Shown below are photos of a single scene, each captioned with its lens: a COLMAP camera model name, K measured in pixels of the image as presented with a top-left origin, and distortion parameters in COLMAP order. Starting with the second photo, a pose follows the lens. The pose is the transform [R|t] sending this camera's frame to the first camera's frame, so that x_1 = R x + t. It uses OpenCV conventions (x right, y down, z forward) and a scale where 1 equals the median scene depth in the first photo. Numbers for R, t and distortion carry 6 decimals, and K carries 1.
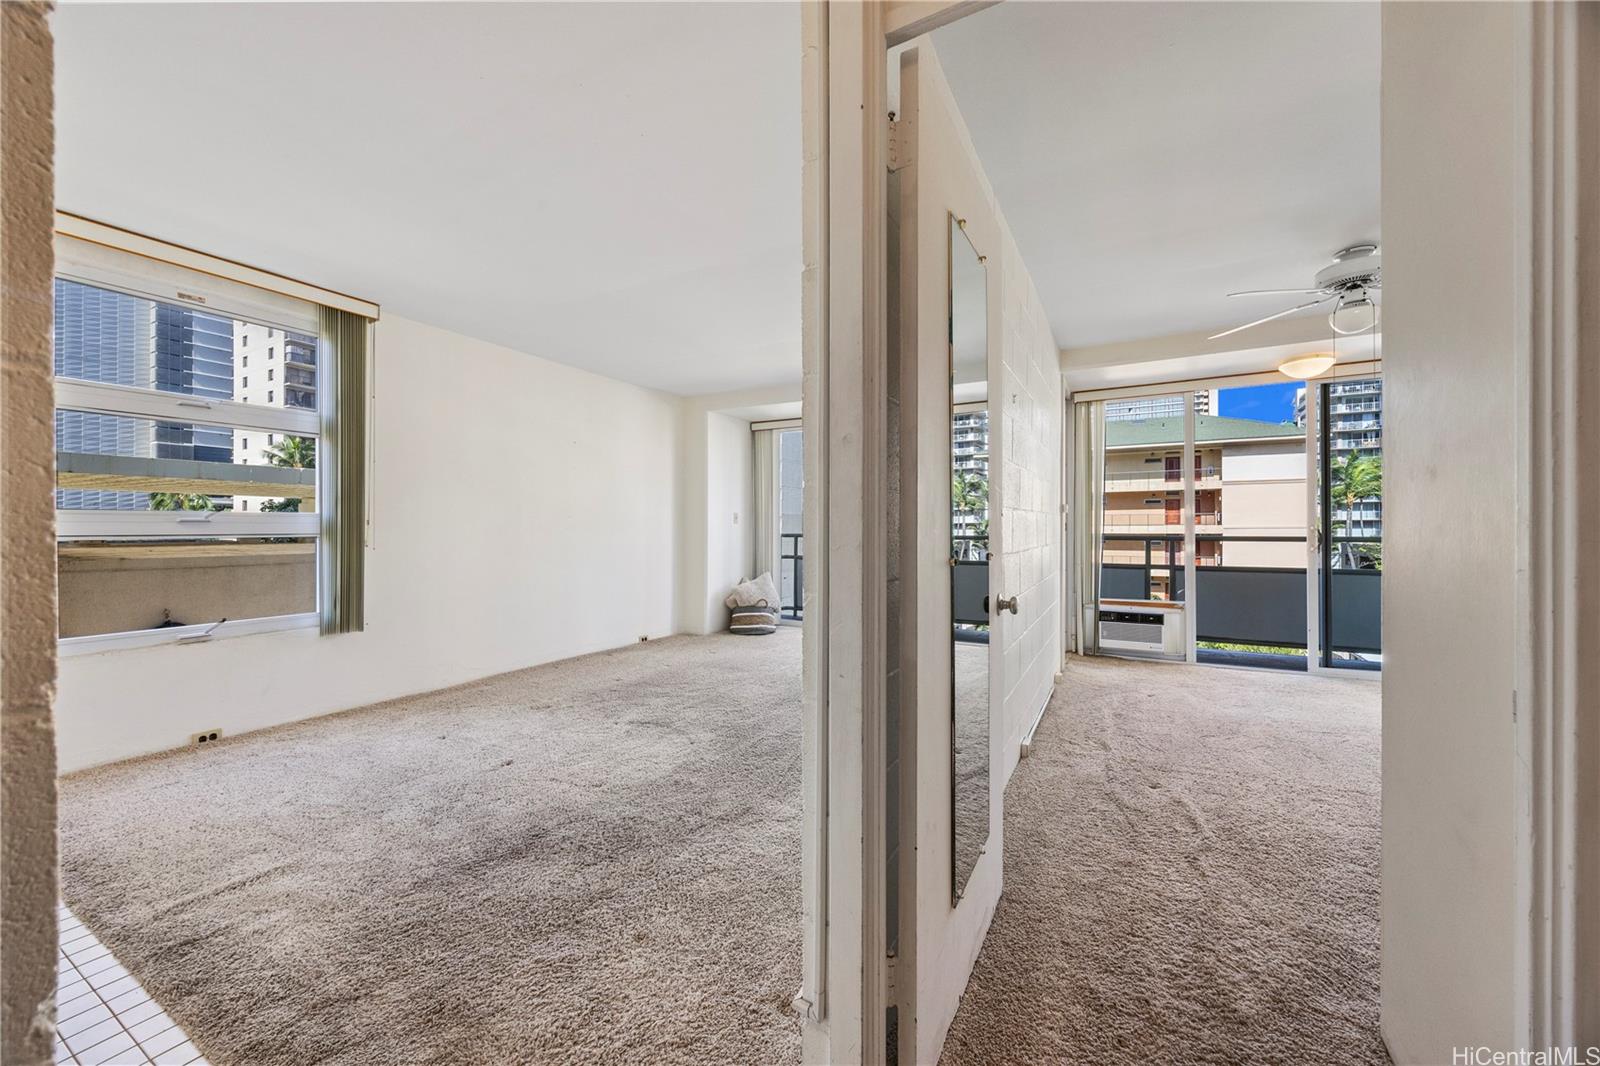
lens RADIAL K [[613.6, 0, 800.0], [0, 613.6, 533.0], [0, 0, 1]] dist [-0.000896, 0.000010]
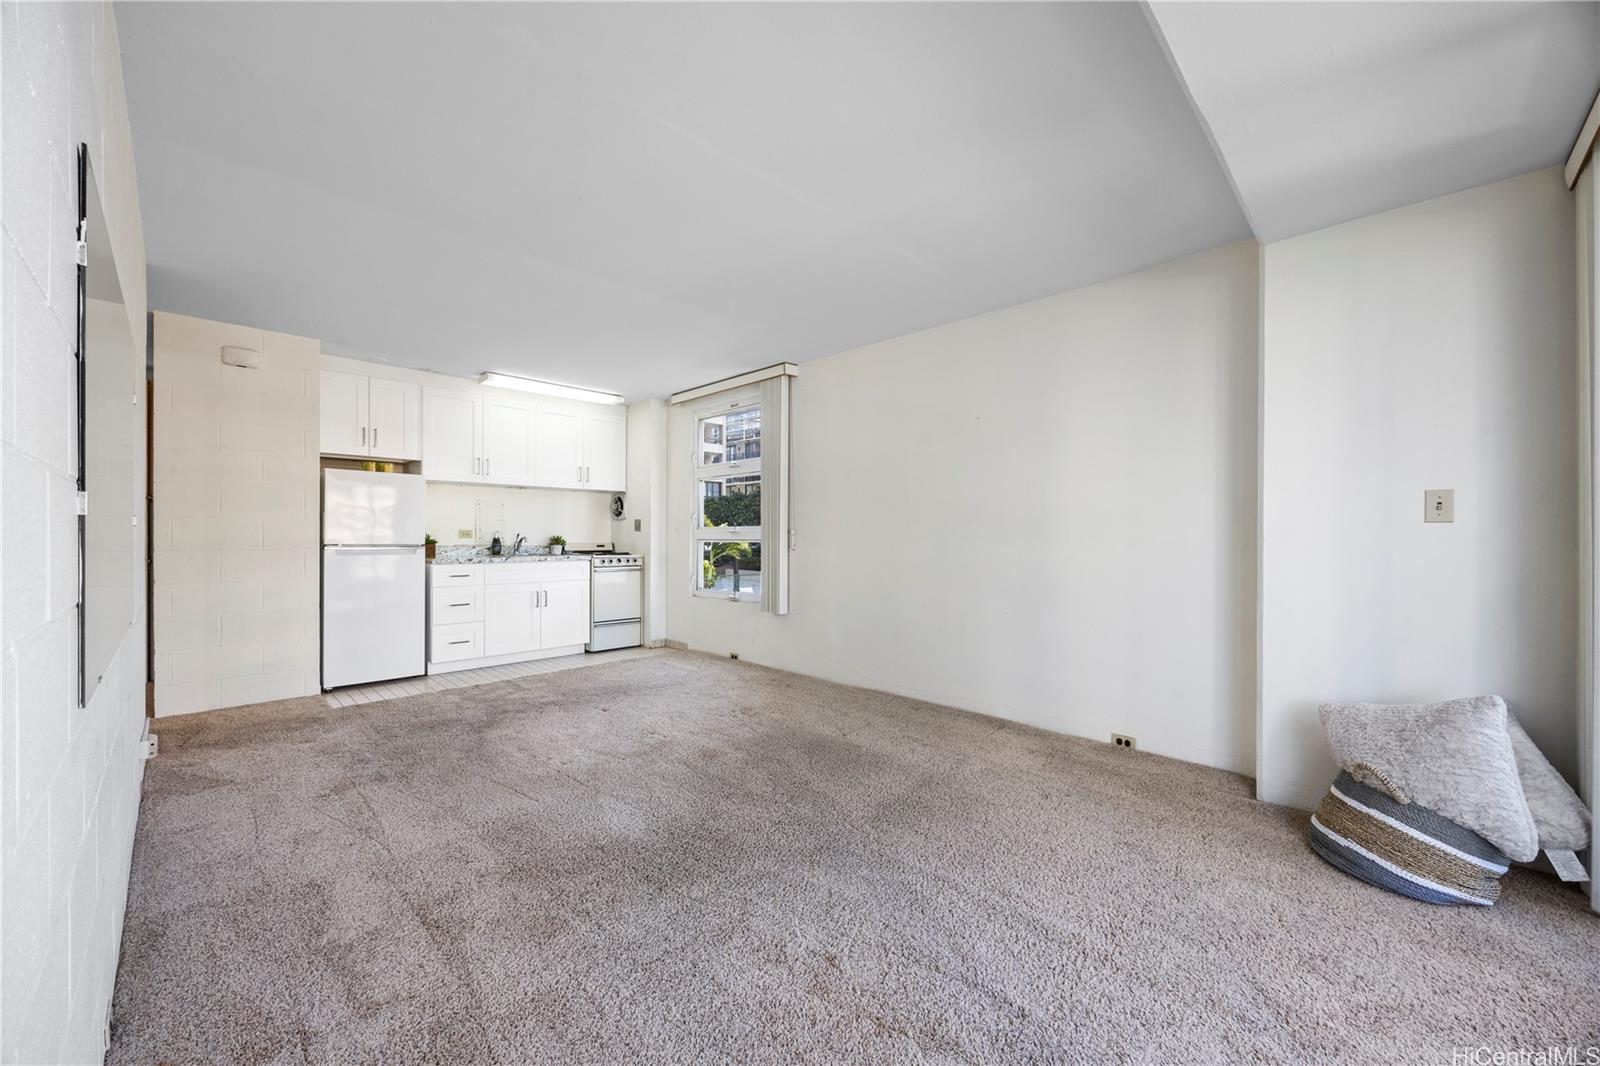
lens RADIAL K [[607.1, 0, 796.9], [0, 607.1, 539.8], [0, 0, 1]] dist [-0.002960, 0.000003]
pose [[-0.271063, 0.005429, -0.962546, 0.314587], [-0.008149, 0.999935, 0.007935, -0.005915], [0.962527, 0.009995, -0.271001, 0.805900]]
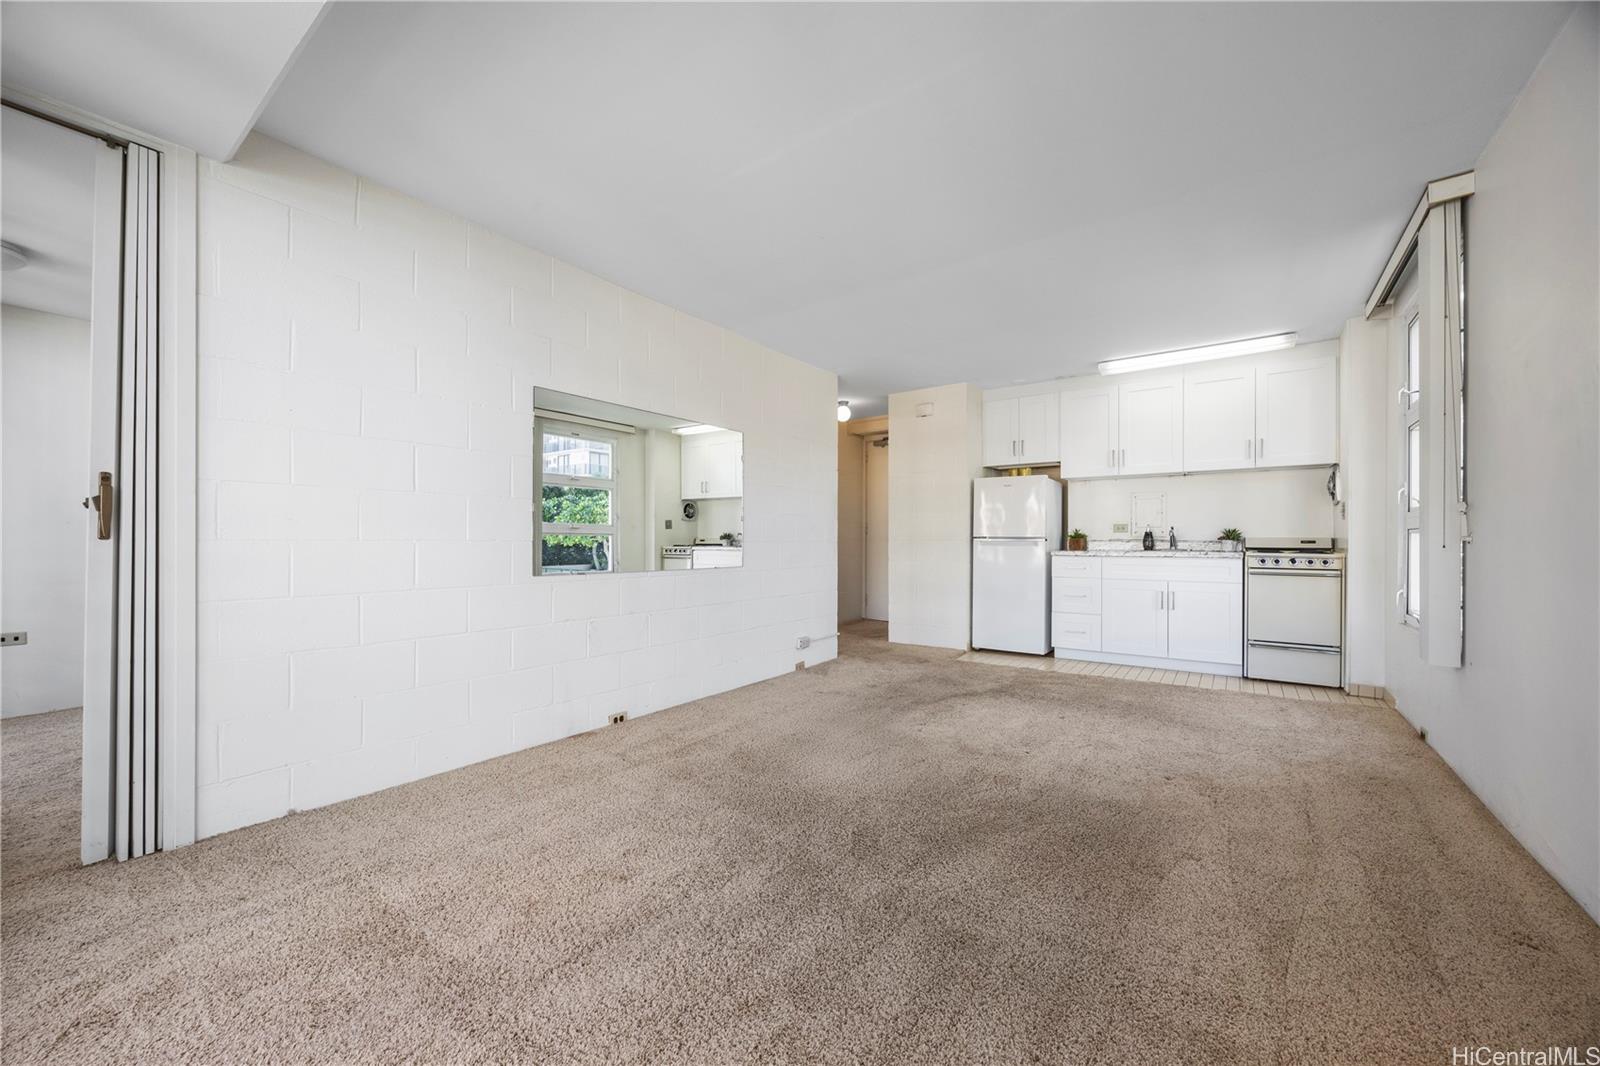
lens RADIAL K [[607.1, 0, 796.9], [0, 607.1, 539.8], [0, 0, 1]] dist [-0.002960, 0.000003]
pose [[-0.991355, -0.000541, 0.131205, -0.052531], [-0.000044, 0.999993, 0.003791, 0.009909], [-0.131206, 0.003753, -0.991348, 1.027579]]
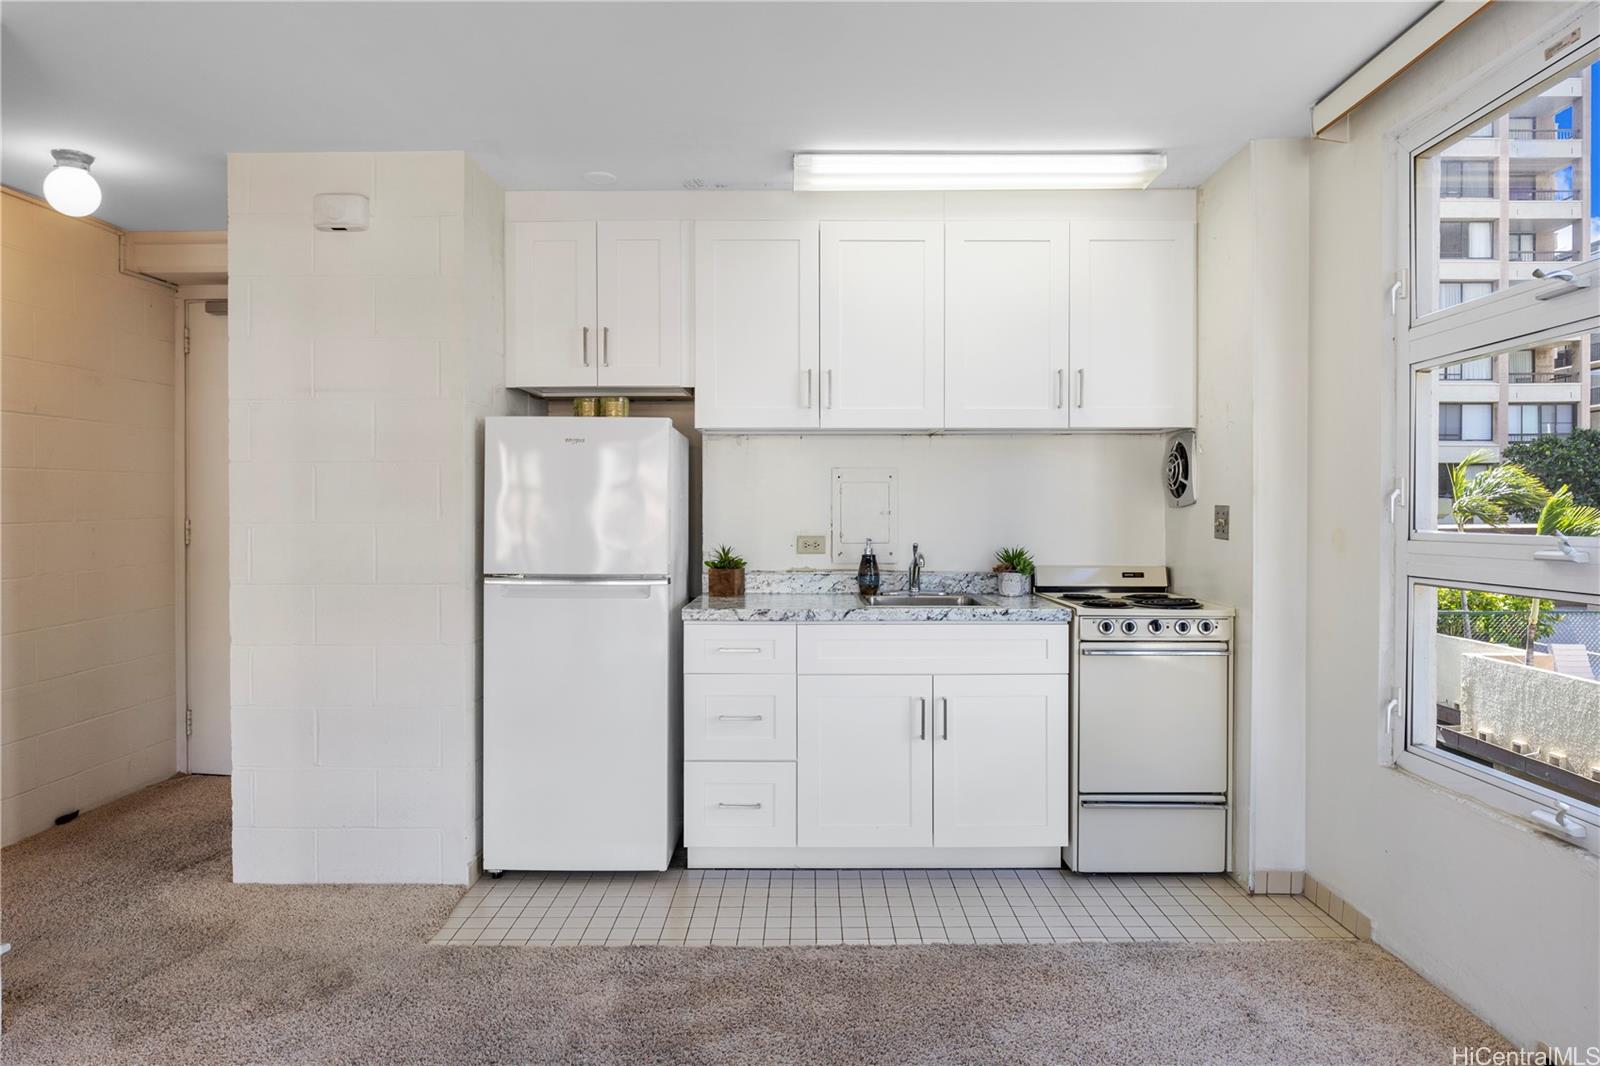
lens RADIAL K [[968.2, 0, 801.0], [0, 968.2, 522.2], [0, 0, 1]] dist [-0.010718, -0.000501]
pose [[-0.881871, 0.005574, -0.471457, -0.096346], [-0.001332, 0.999897, 0.014315, -0.026973], [0.471488, 0.013252, -0.881773, 0.657933]]
